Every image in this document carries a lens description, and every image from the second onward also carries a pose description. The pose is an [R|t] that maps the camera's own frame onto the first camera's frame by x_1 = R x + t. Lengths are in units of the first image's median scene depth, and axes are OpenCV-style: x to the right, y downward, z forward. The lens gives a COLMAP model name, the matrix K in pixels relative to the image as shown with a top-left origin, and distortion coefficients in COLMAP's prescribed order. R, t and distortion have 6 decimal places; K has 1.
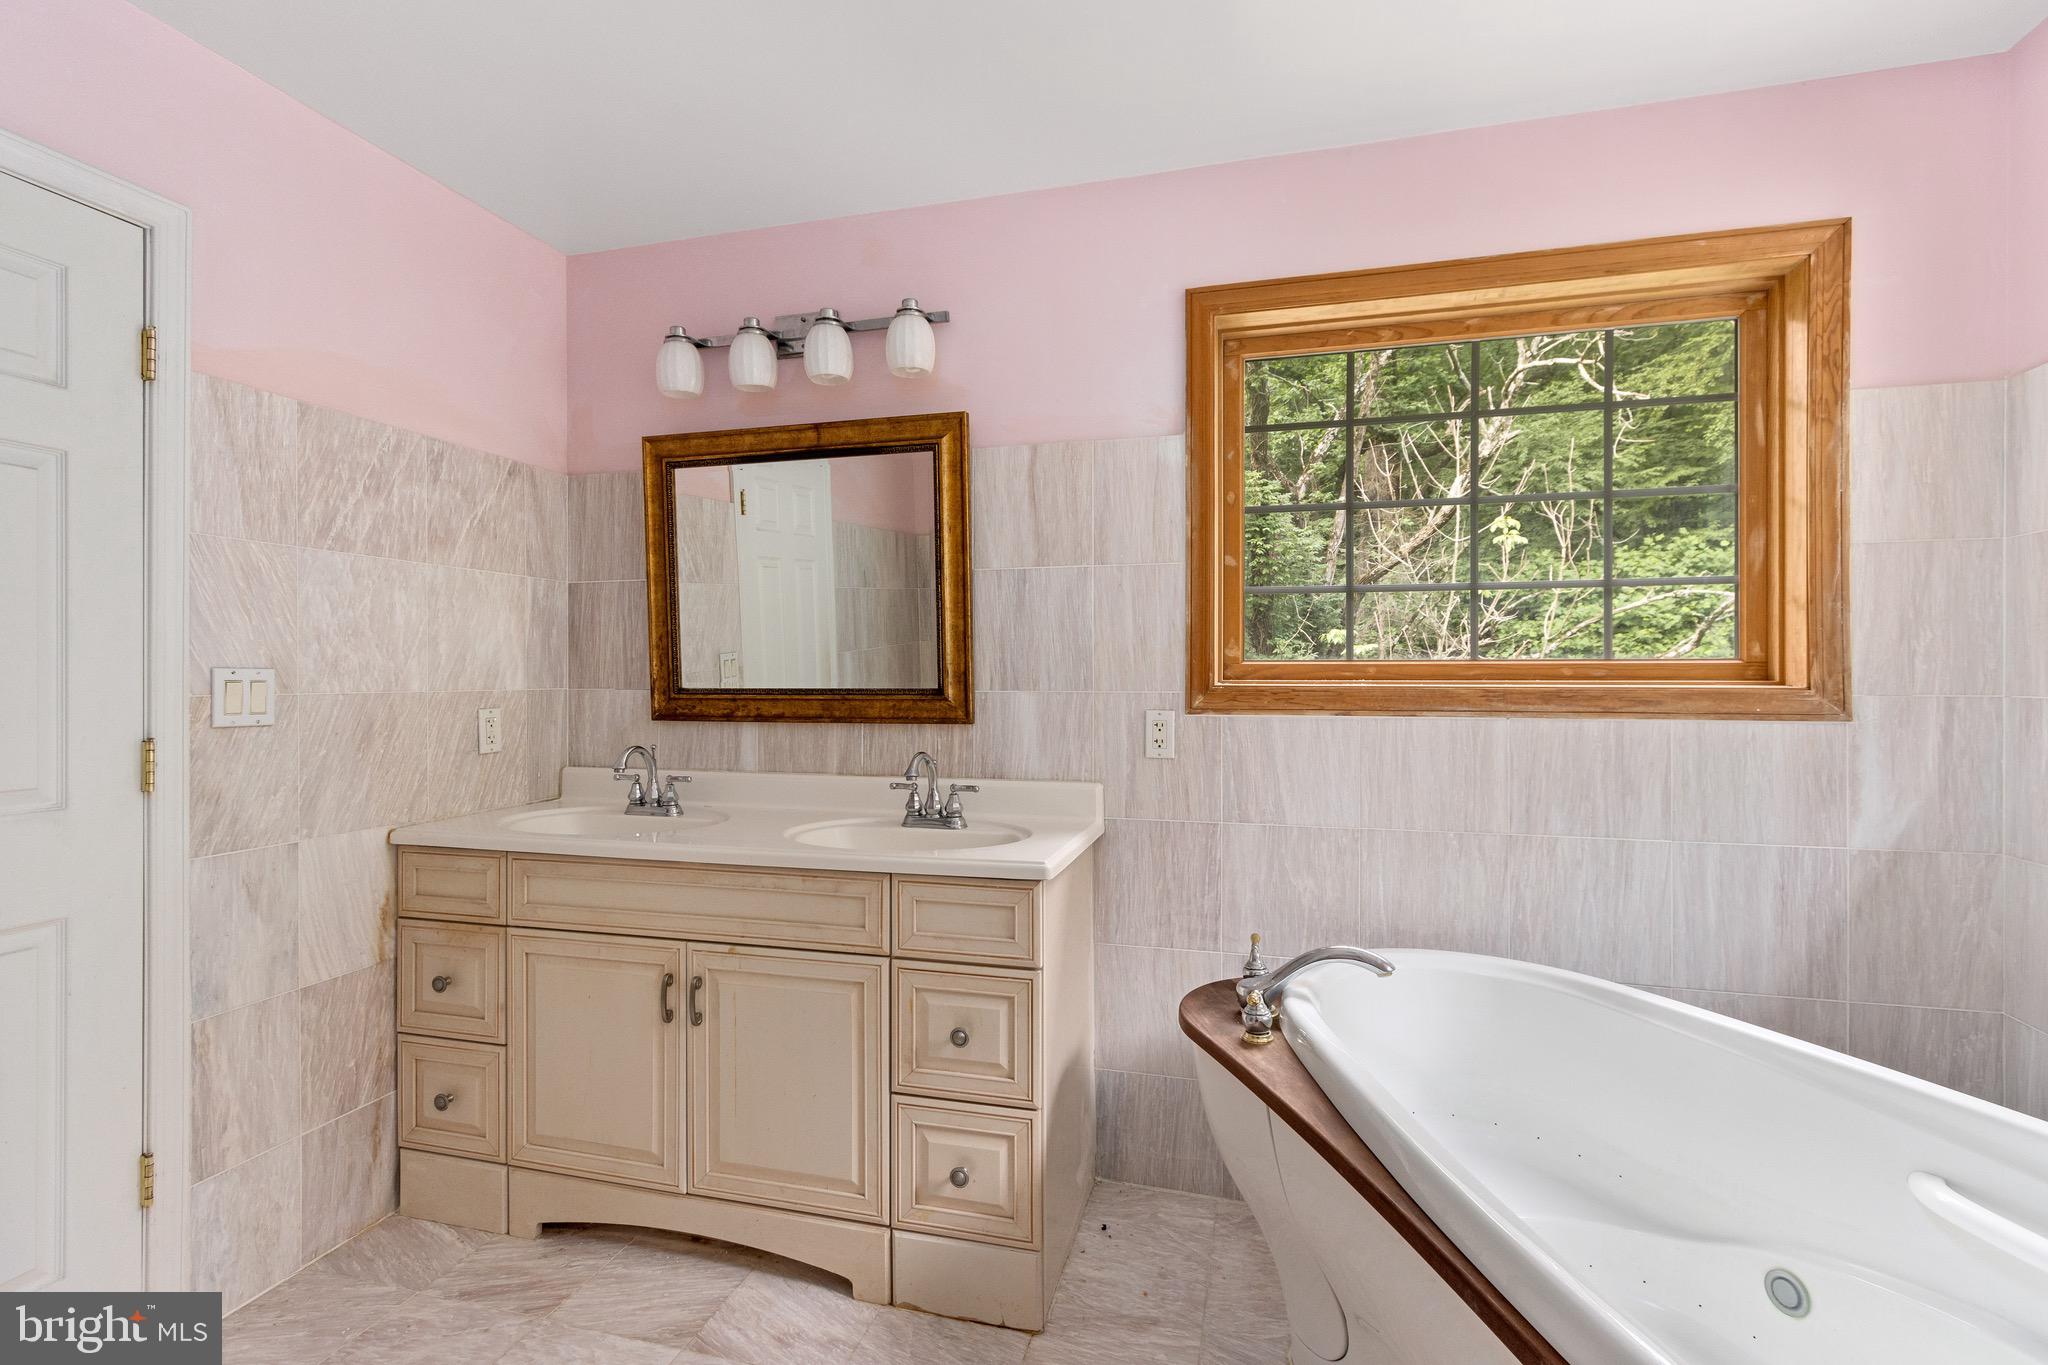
lens RADIAL K [[969.6, 0, 1031.0], [0, 969.6, 679.5], [0, 0, 1]] dist [0.002257, -0.000794]
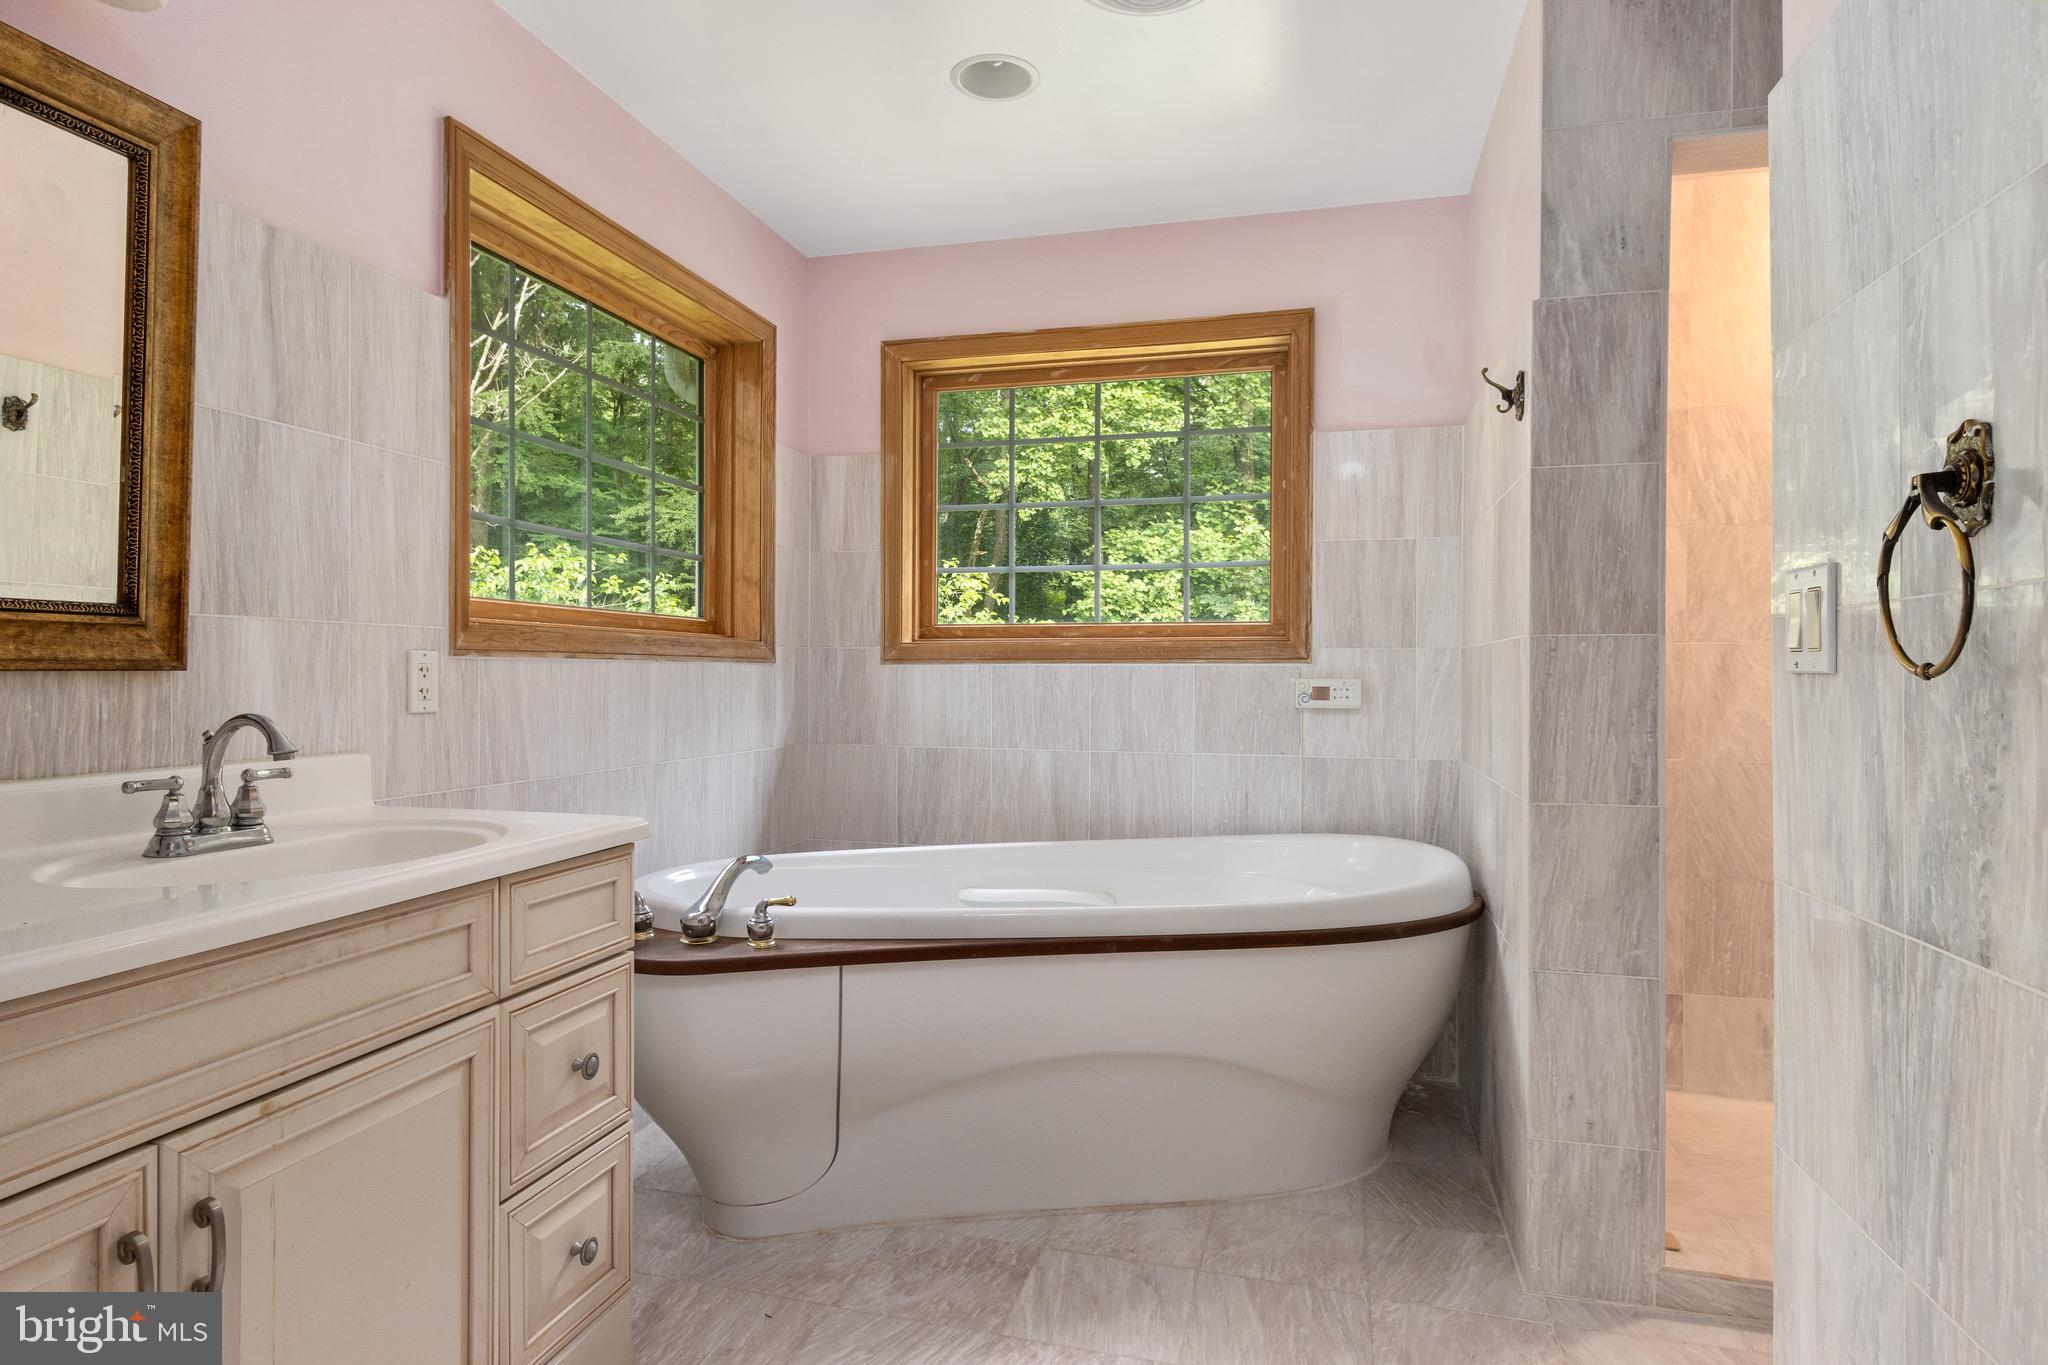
lens RADIAL K [[1124.3, 0, 1031.7], [0, 1124.3, 676.6], [0, 0, 1]] dist [0.040794, 0.000412]
pose [[-0.007310, -0.004872, 0.999961, -0.759644], [-0.000772, 0.999988, 0.004866, 0.047137], [-0.999973, -0.000737, -0.007314, 0.521275]]
